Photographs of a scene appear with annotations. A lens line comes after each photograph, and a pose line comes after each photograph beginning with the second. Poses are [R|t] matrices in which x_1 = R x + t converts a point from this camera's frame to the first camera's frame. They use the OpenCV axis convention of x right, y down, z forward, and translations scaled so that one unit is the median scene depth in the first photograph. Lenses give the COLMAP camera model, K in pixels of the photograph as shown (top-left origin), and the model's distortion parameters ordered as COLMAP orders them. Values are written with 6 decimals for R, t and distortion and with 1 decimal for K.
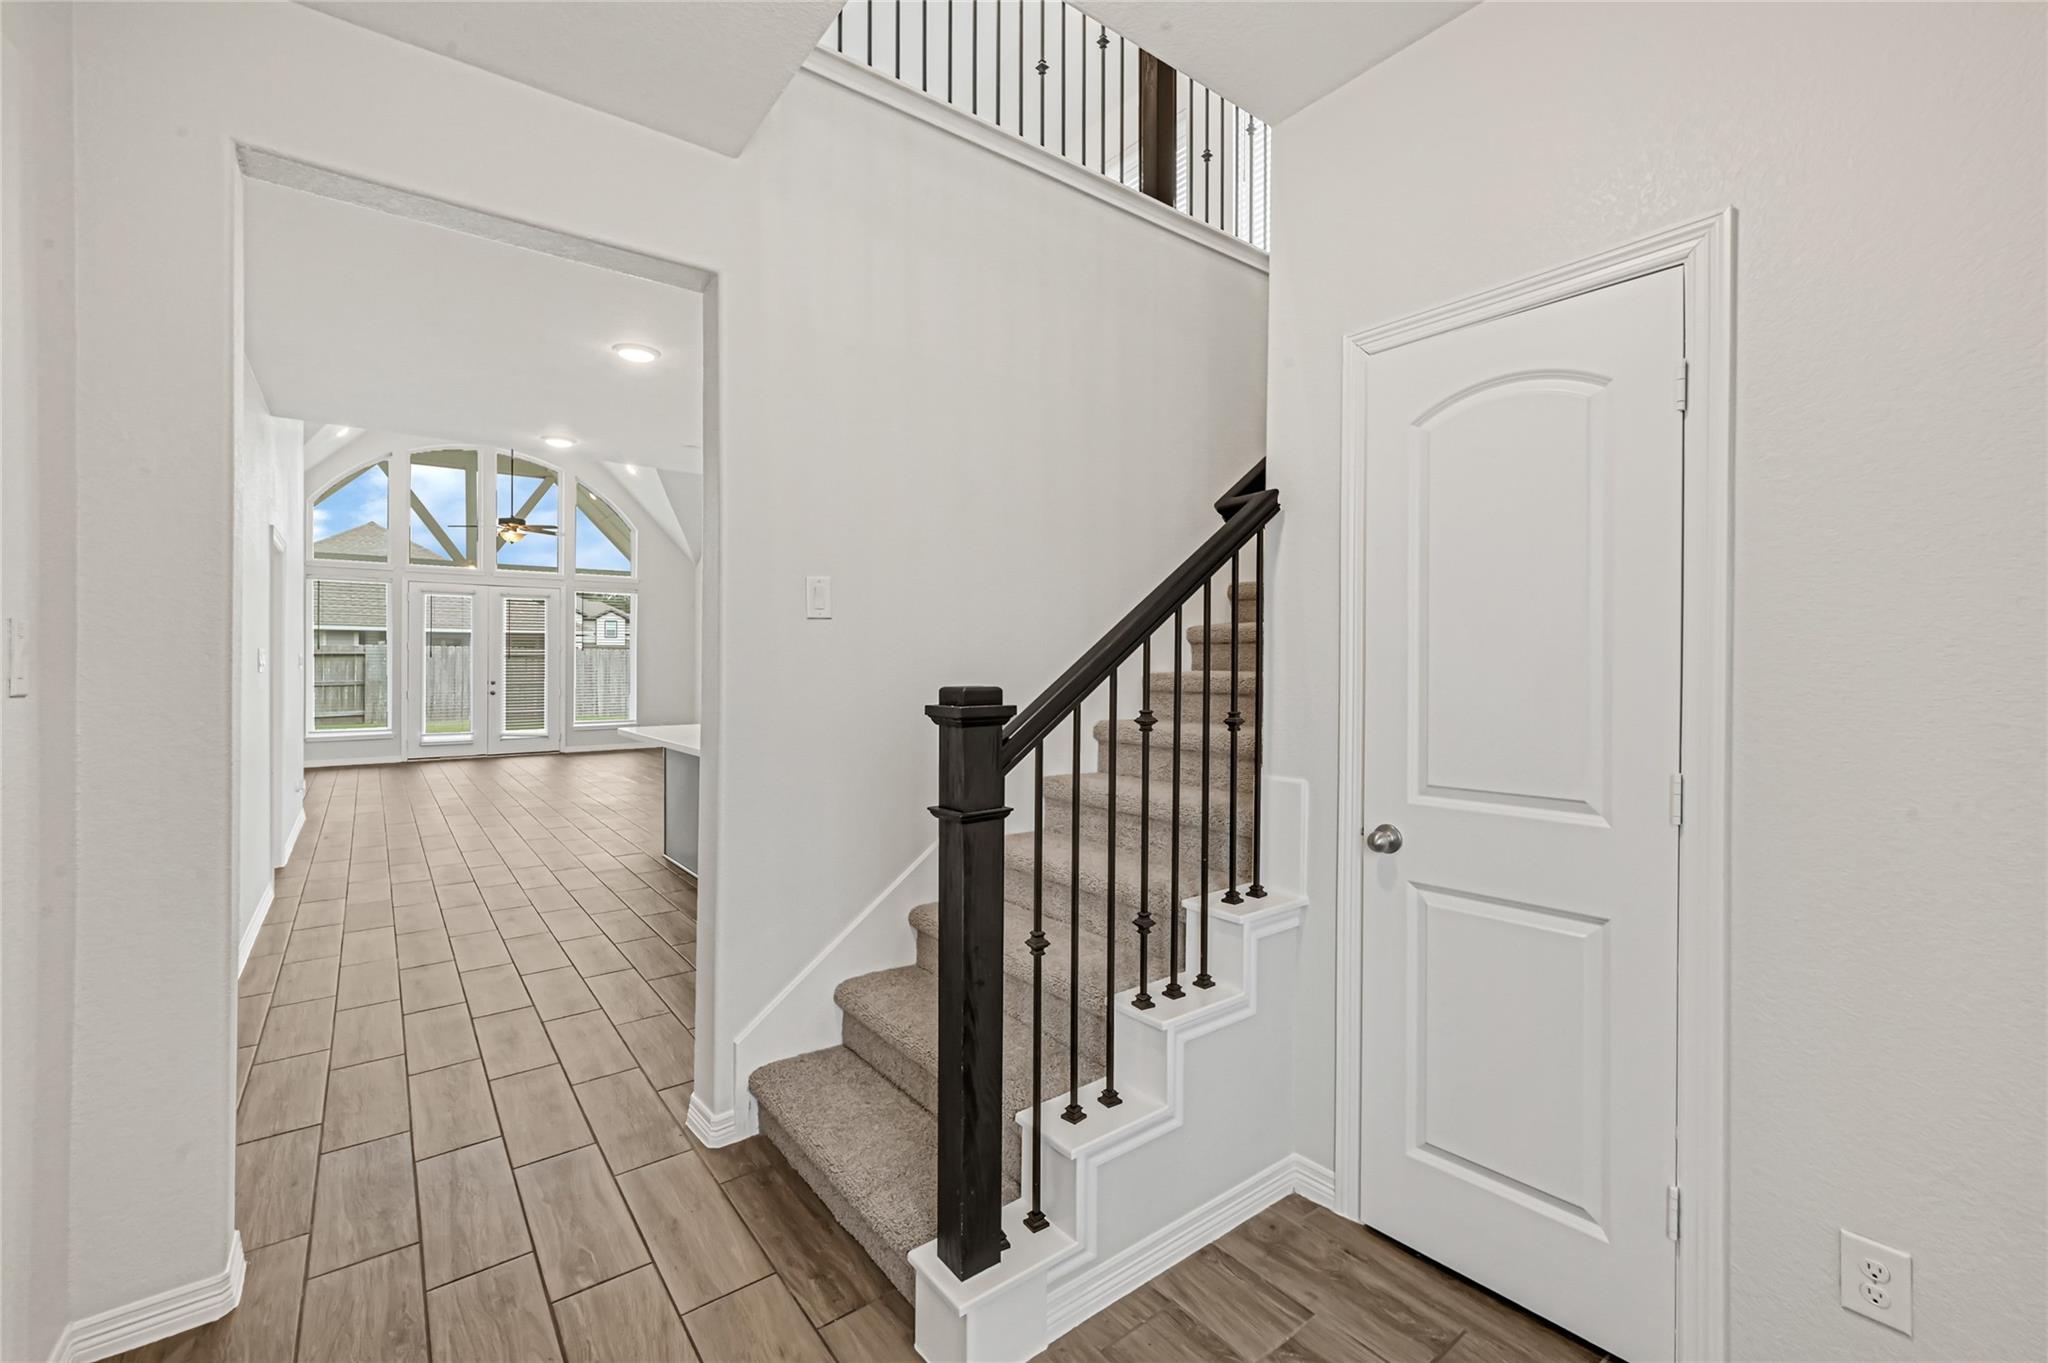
lens RADIAL K [[849.0, 0, 1020.5], [0, 849.0, 665.6], [0, 0, 1]] dist [-0.000415, -0.000140]
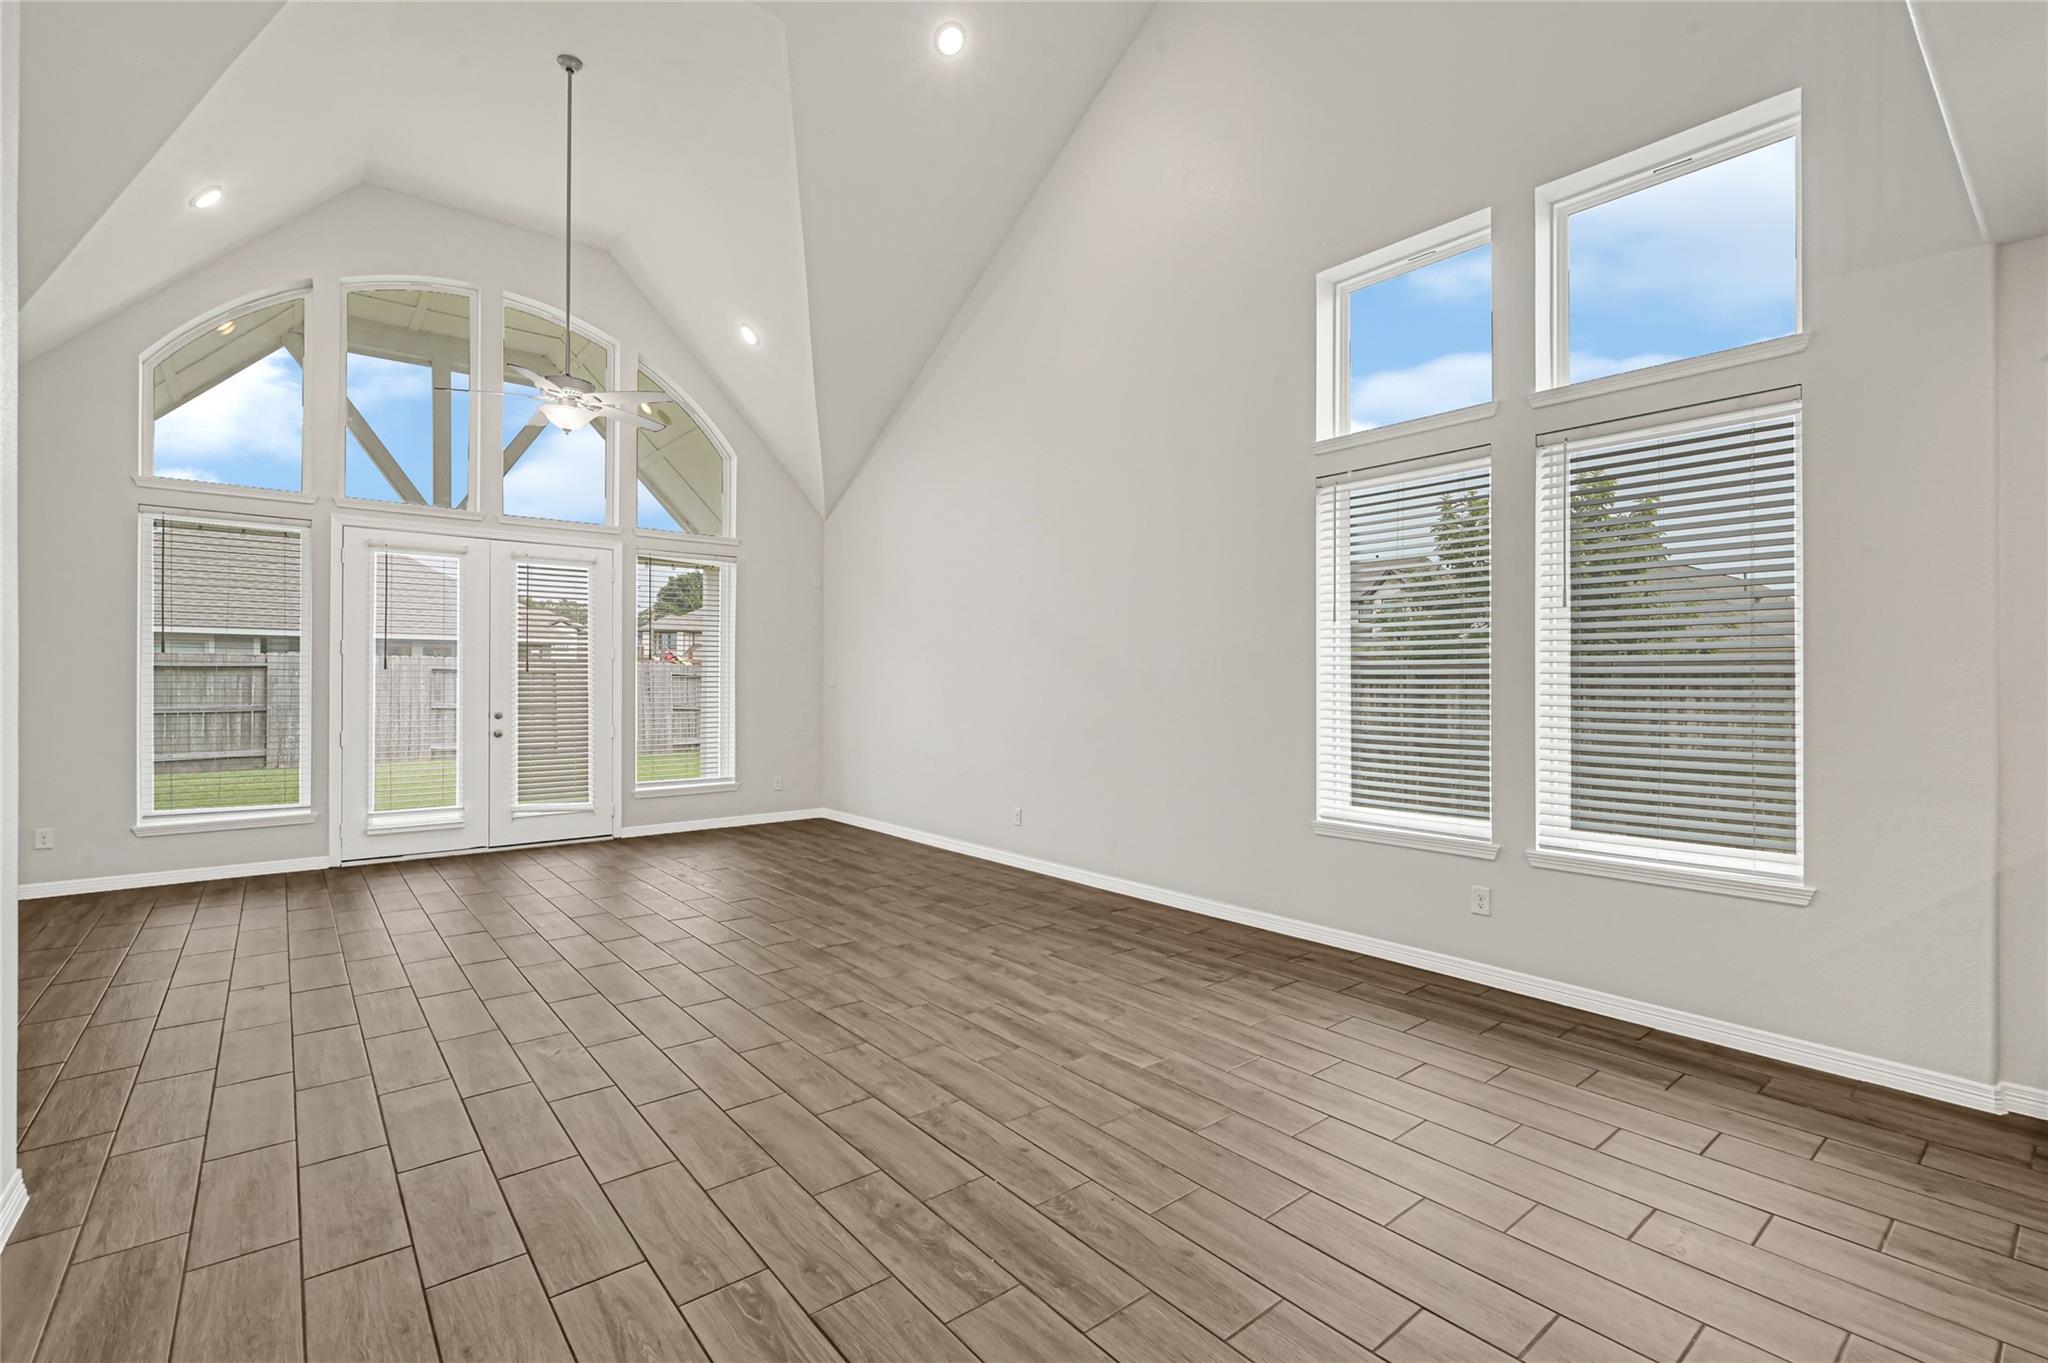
lens RADIAL K [[908.6, 0, 1024.0], [0, 908.6, 681.5], [0, 0, 1]] dist [0.001258, 0.000218]
pose [[0.999513, 0.002234, 0.031128, -0.275073], [-0.002123, 0.999991, -0.003604, -0.000662], [-0.031136, 0.003536, 0.999509, 0.368657]]
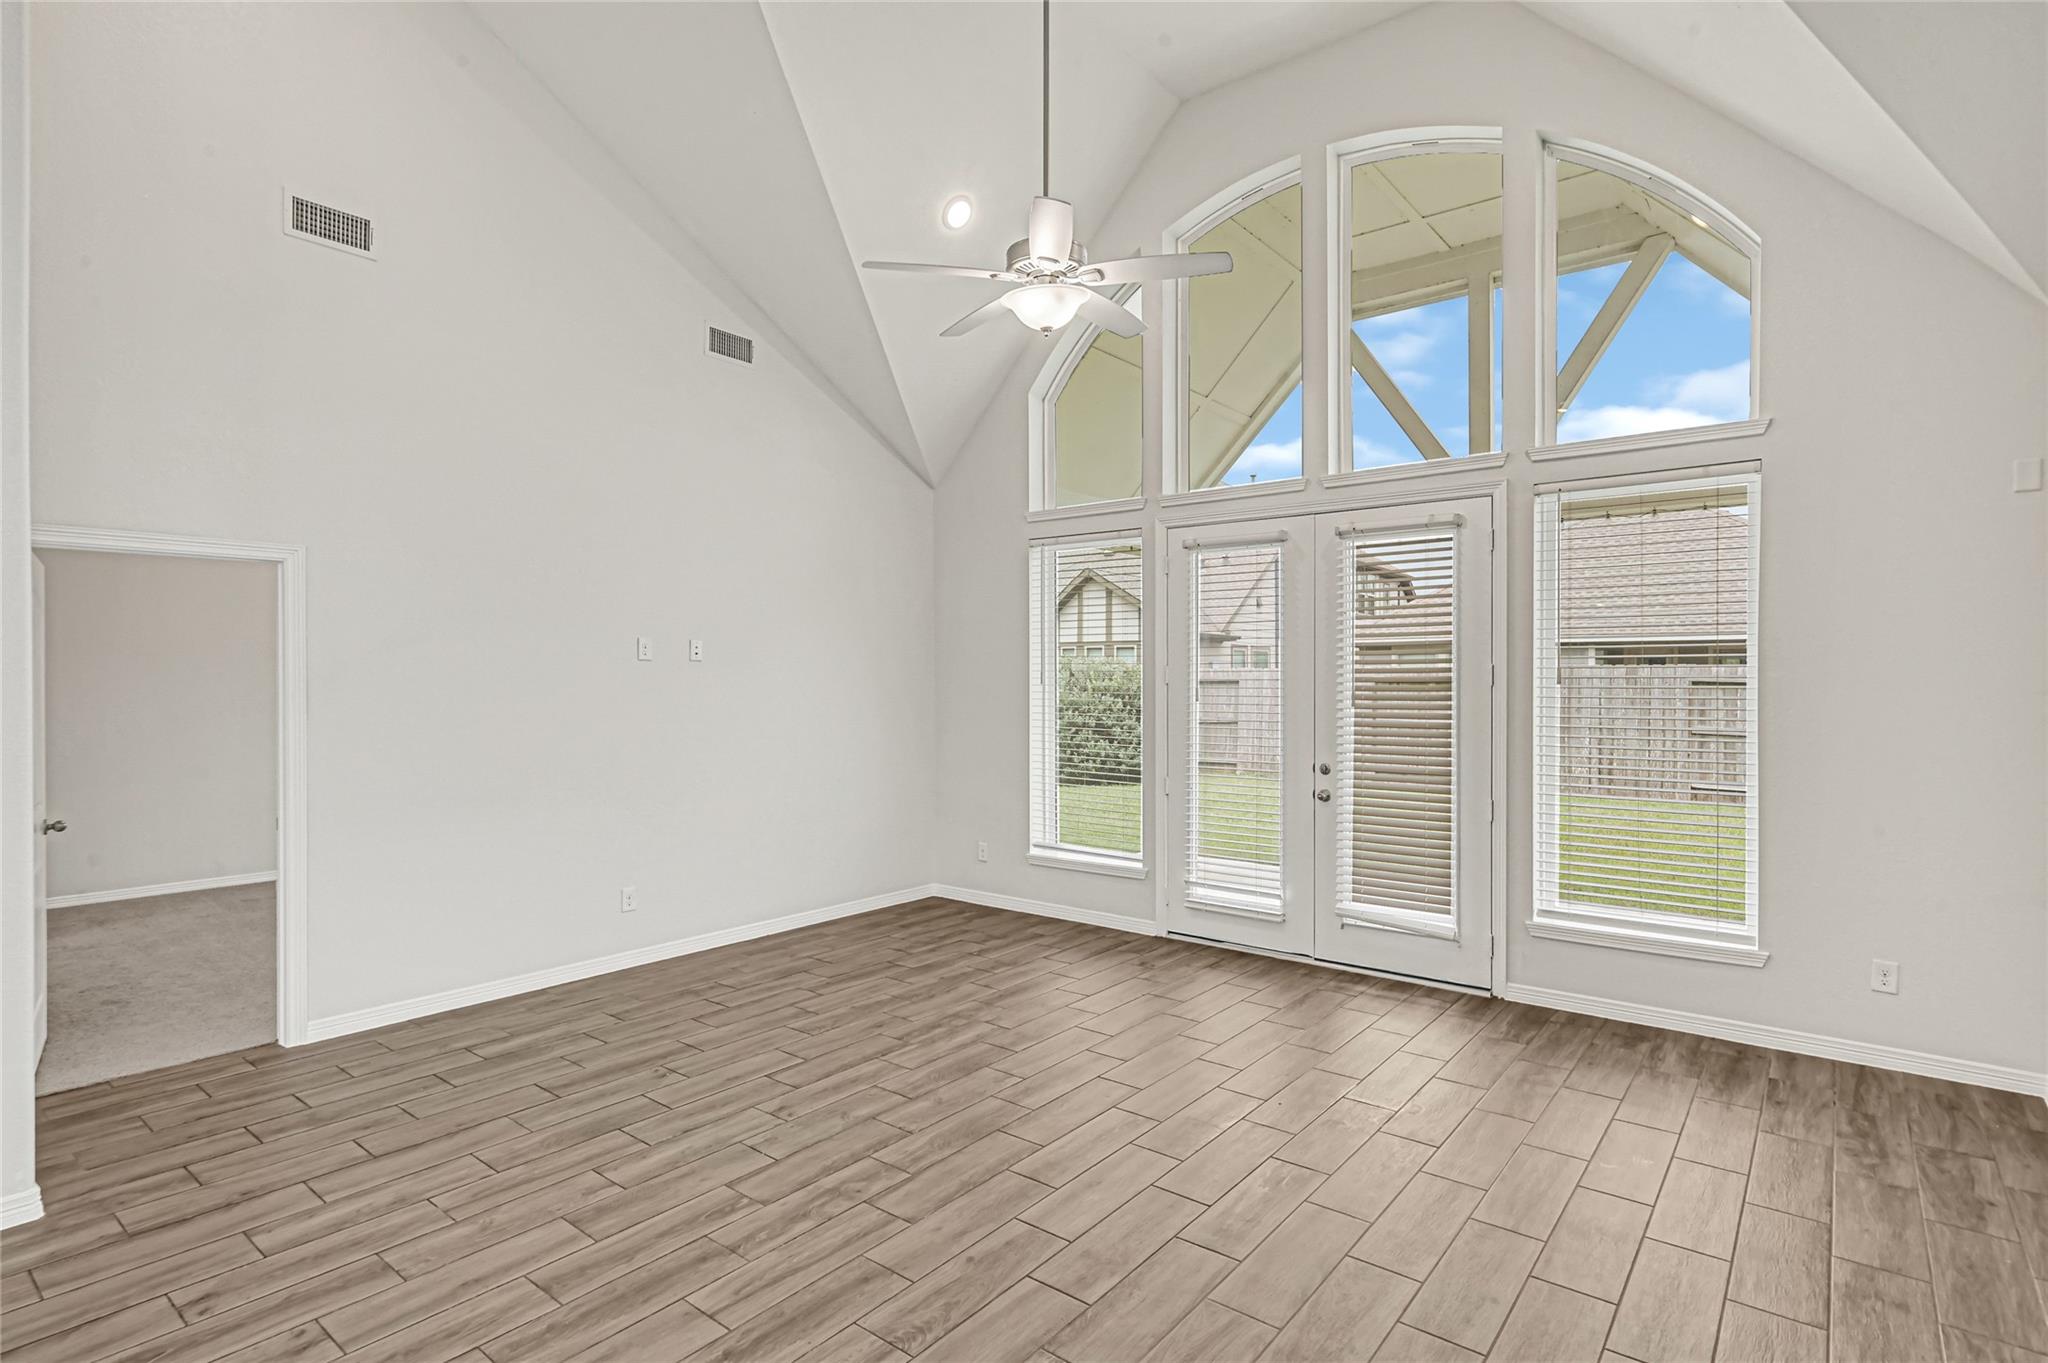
lens RADIAL K [[1023.9, 0, 1024.0], [0, 1023.9, 681.5], [0, 0, 1]] dist [-0.000371, -0.000078]
pose [[0.247838, 0.001978, -0.968800, -0.196498], [-0.004913, 0.999988, 0.000785, -0.017277], [0.968789, 0.004565, 0.247844, 0.696188]]
